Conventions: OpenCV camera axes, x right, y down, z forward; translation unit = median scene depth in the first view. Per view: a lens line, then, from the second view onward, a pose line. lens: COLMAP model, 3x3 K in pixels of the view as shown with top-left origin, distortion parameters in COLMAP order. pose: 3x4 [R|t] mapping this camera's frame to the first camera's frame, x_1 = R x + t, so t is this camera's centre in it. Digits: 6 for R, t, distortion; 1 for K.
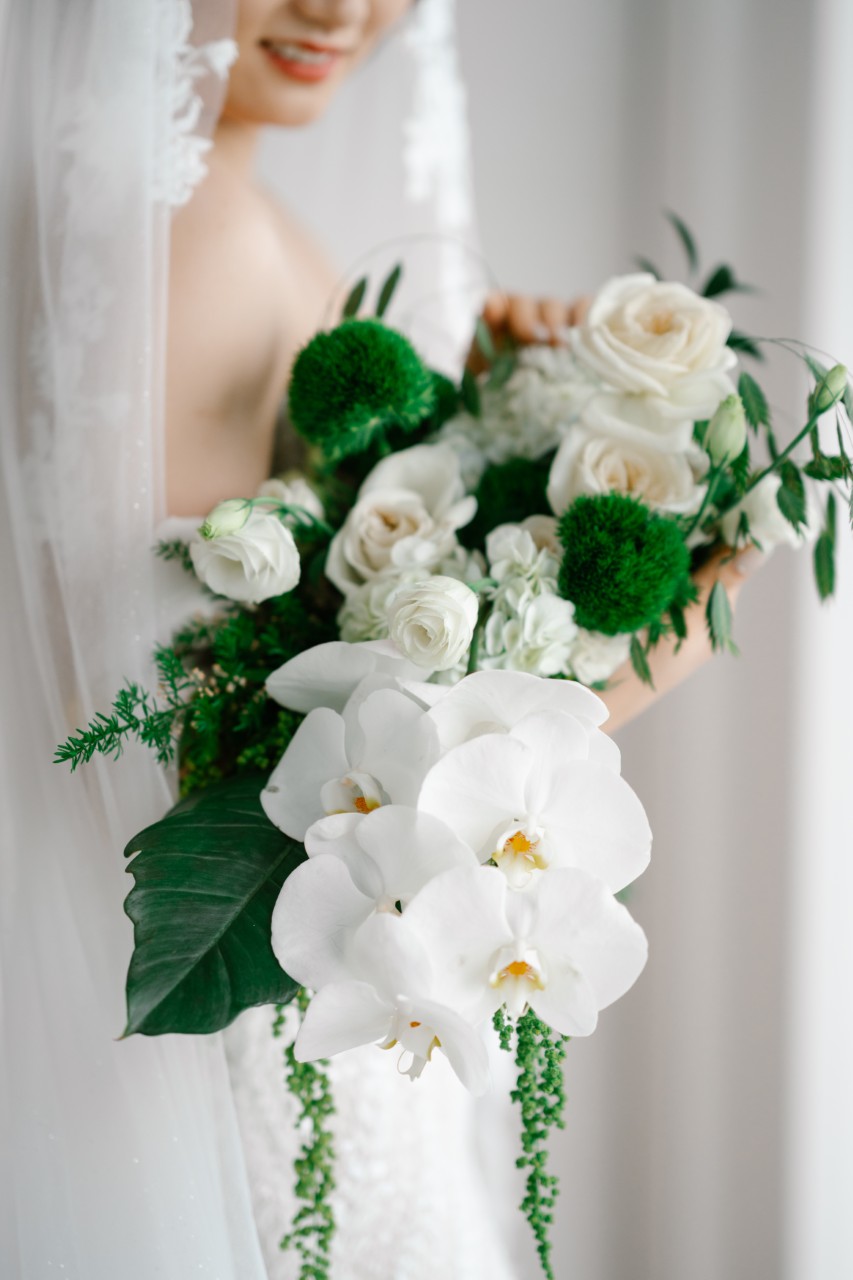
lens RADIAL K [[2939.7, 0, 520.3], [0, 2939.7, 640.8], [0, 0, 1]] dist [0.004951, -0.527968]
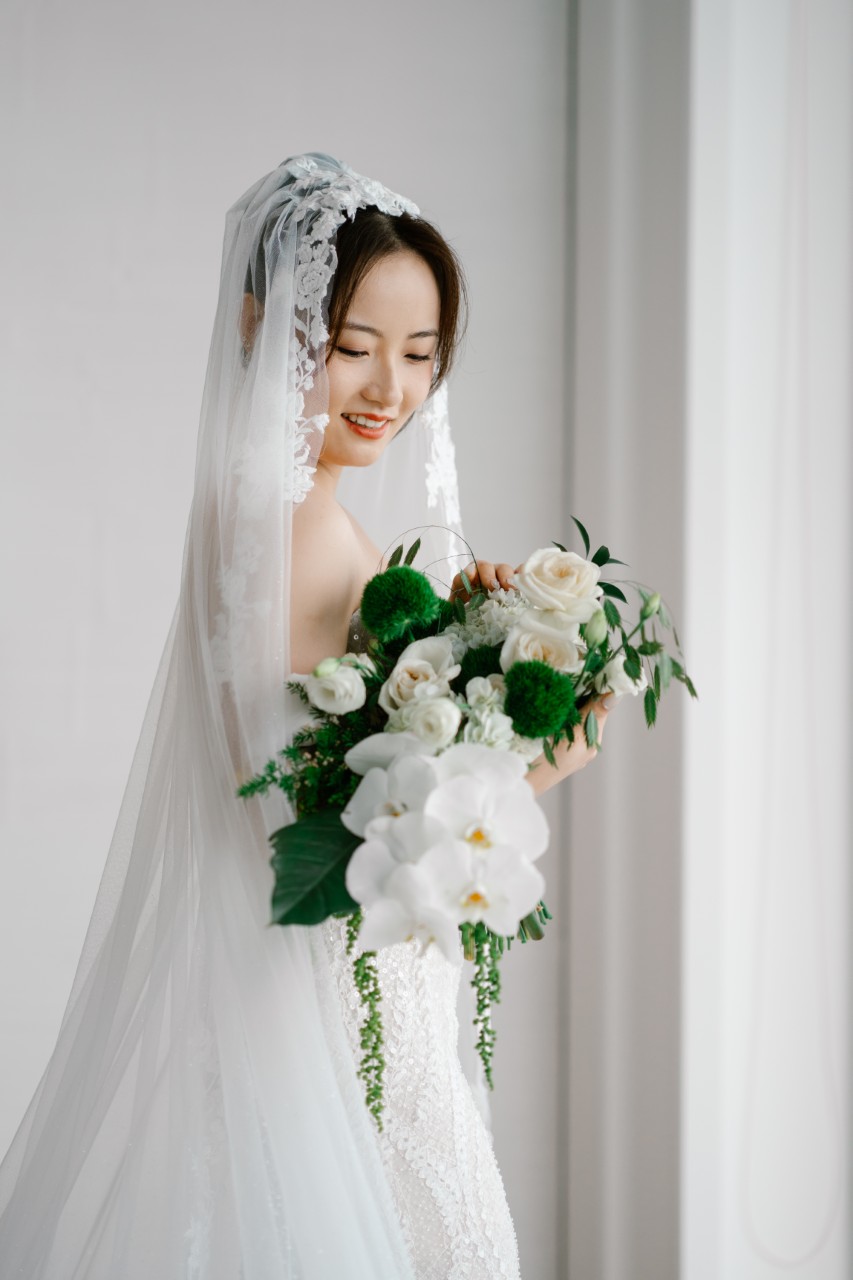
lens RADIAL K [[2939.7, 0, 520.3], [0, 2939.7, 640.8], [0, 0, 1]] dist [0.004951, -0.527968]
pose [[0.999763, 0.021592, -0.002740, 0.027153], [-0.021765, 0.992521, -0.120114, 0.159539], [0.000126, 0.120146, 0.992756, -0.839591]]
